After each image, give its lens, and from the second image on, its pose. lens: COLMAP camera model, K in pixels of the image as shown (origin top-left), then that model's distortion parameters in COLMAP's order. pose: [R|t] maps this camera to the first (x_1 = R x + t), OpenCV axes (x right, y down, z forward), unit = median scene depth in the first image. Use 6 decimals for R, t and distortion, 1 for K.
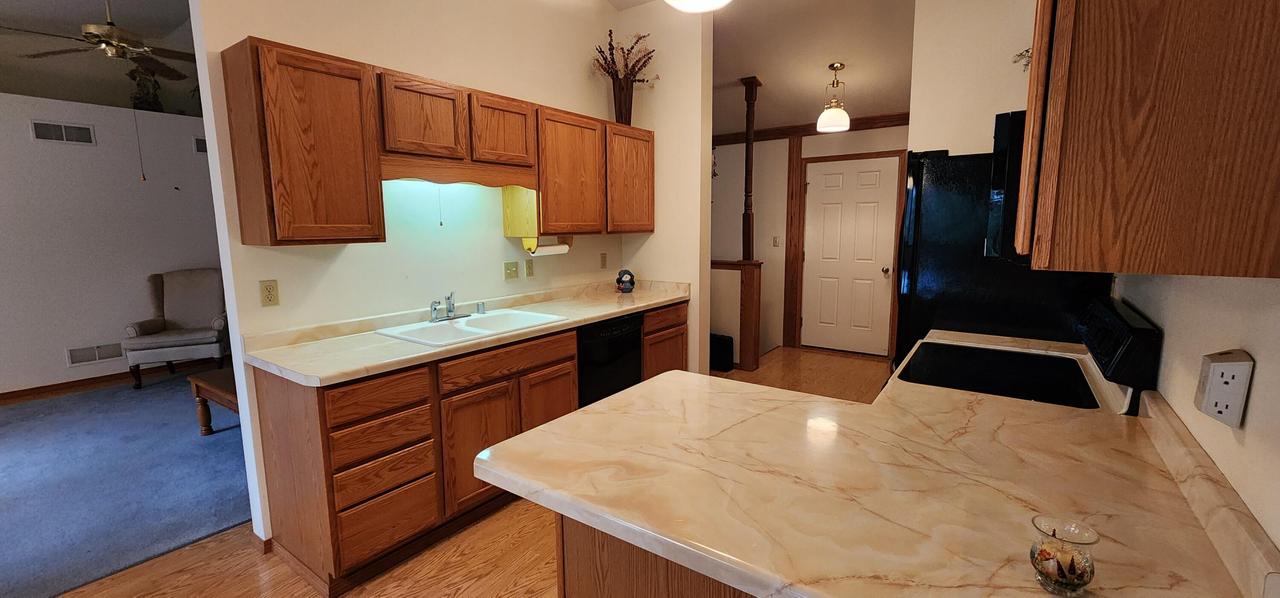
lens RADIAL K [[527.9, 0, 639.1], [0, 527.9, 296.1], [0, 0, 1]] dist [0.001821, 0.000285]
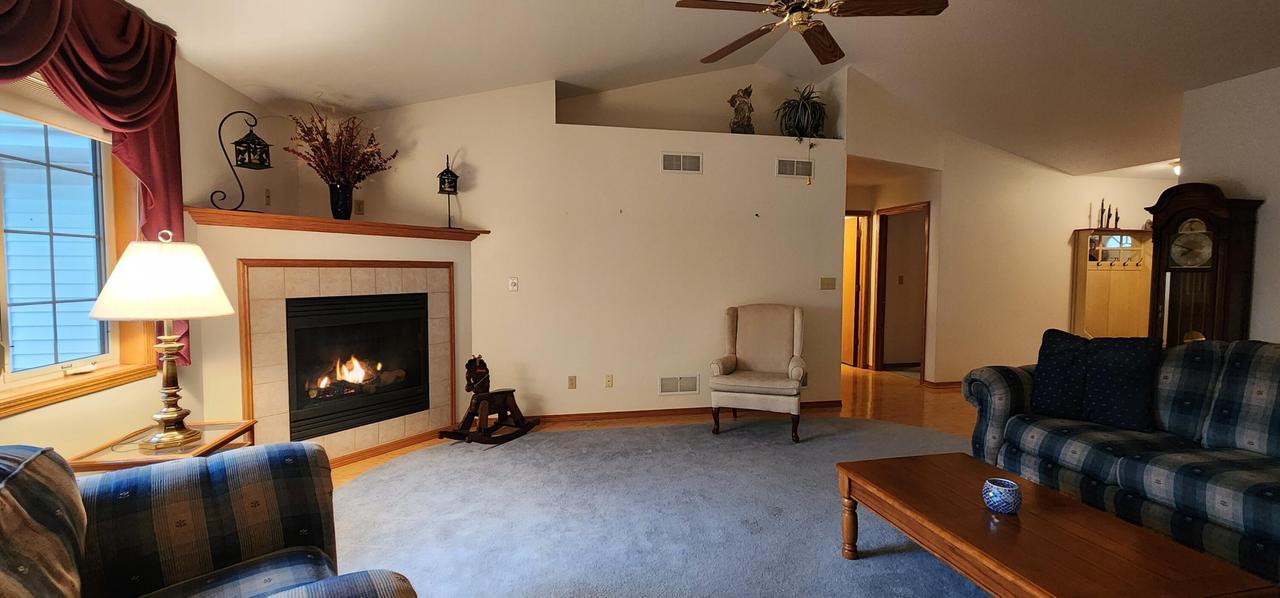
lens RADIAL K [[527.9, 0, 640.2], [0, 527.9, 294.6], [0, 0, 1]] dist [0.001821, 0.000285]
pose [[0.733361, 0.047163, -0.678201, -0.758487], [-0.104139, 0.993611, -0.043511, -0.011408], [0.671816, 0.102537, 0.733587, 0.395981]]
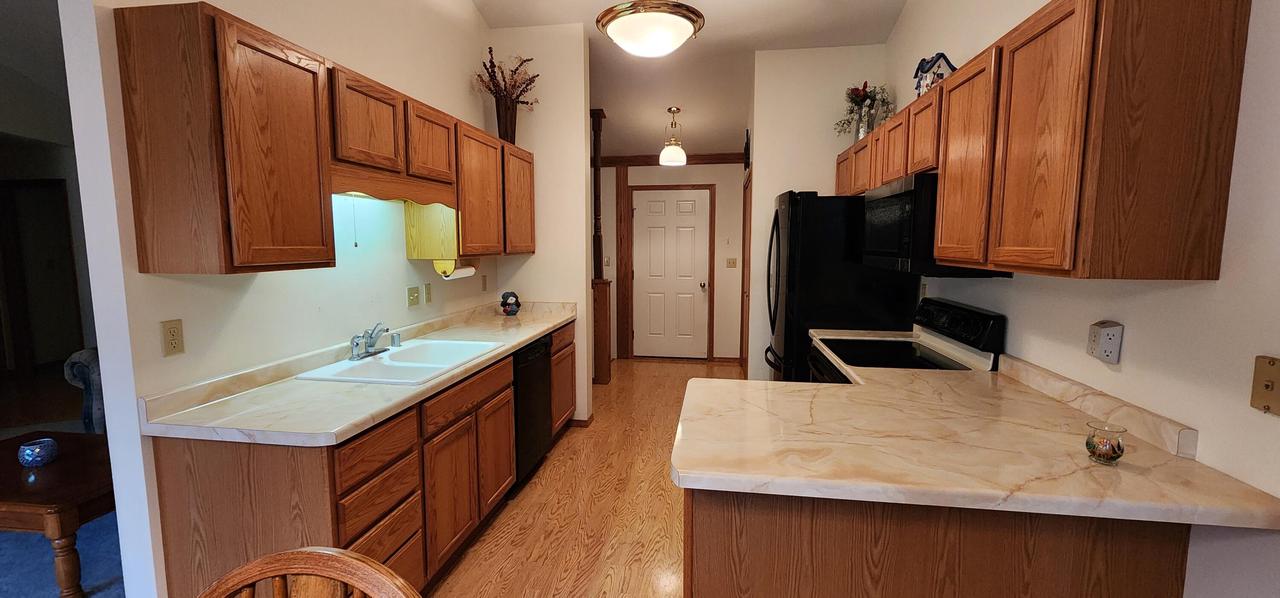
lens RADIAL K [[527.9, 0, 638.9], [0, 527.9, 297.8], [0, 0, 1]] dist [0.001821, 0.000285]
pose [[0.891567, -0.039259, 0.451184, -0.370320], [0.054252, 0.998320, -0.020338, -0.009012], [-0.449628, 0.042611, 0.892199, 0.033664]]
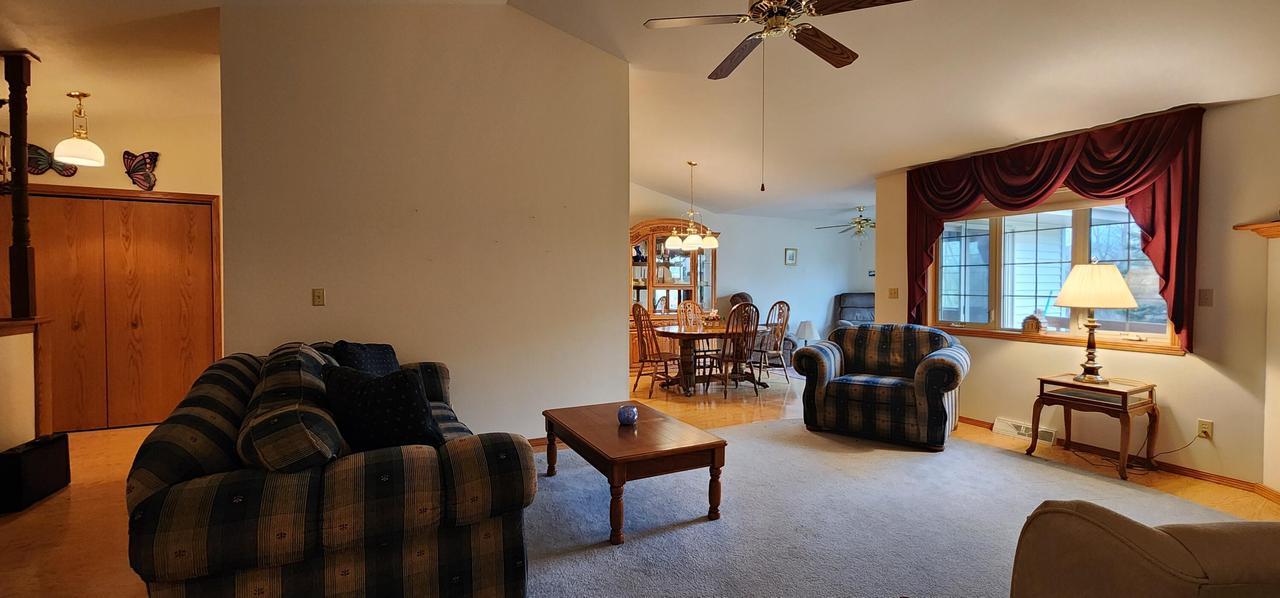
lens RADIAL K [[527.9, 0, 636.2], [0, 527.9, 298.4], [0, 0, 1]] dist [0.001821, 0.000285]
pose [[-0.879735, -0.002441, 0.475459, -1.439621], [0.074183, 0.987036, 0.142328, -0.242431], [-0.469642, 0.160482, -0.868148, 2.239162]]
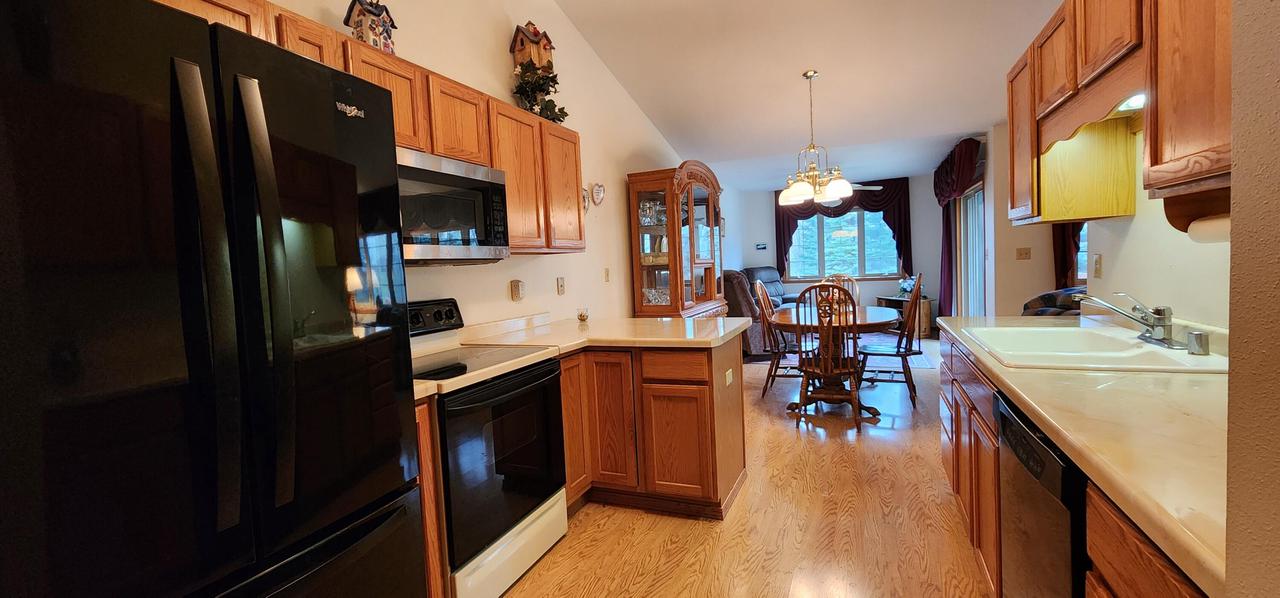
lens RADIAL K [[527.9, 0, 639.7], [0, 527.9, 297.3], [0, 0, 1]] dist [0.001821, 0.000285]
pose [[-0.973472, 0.071171, -0.217458, 0.355540], [0.028271, 0.980524, 0.194354, -0.146557], [0.227055, 0.183051, -0.956524, 1.503175]]
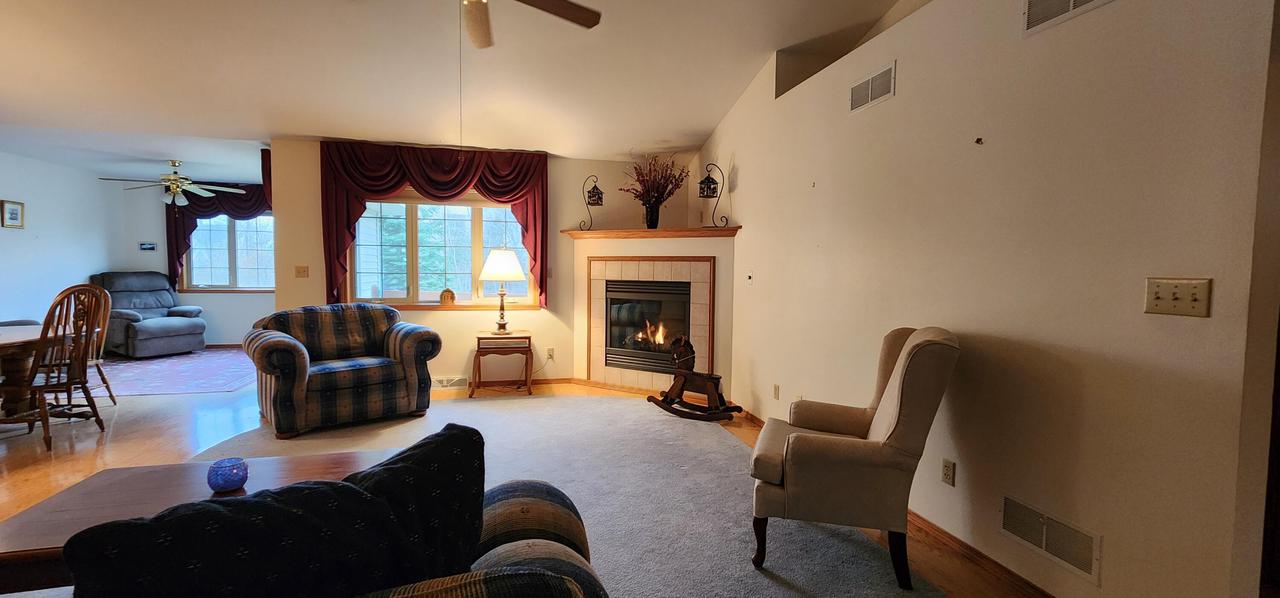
lens RADIAL K [[527.9, 0, 642.5], [0, 527.9, 297.7], [0, 0, 1]] dist [0.001821, 0.000285]
pose [[-0.644198, 0.046004, -0.763474, -0.702399], [-0.109265, 0.982416, 0.151392, -0.219914], [0.757014, 0.180947, -0.627844, 2.088557]]
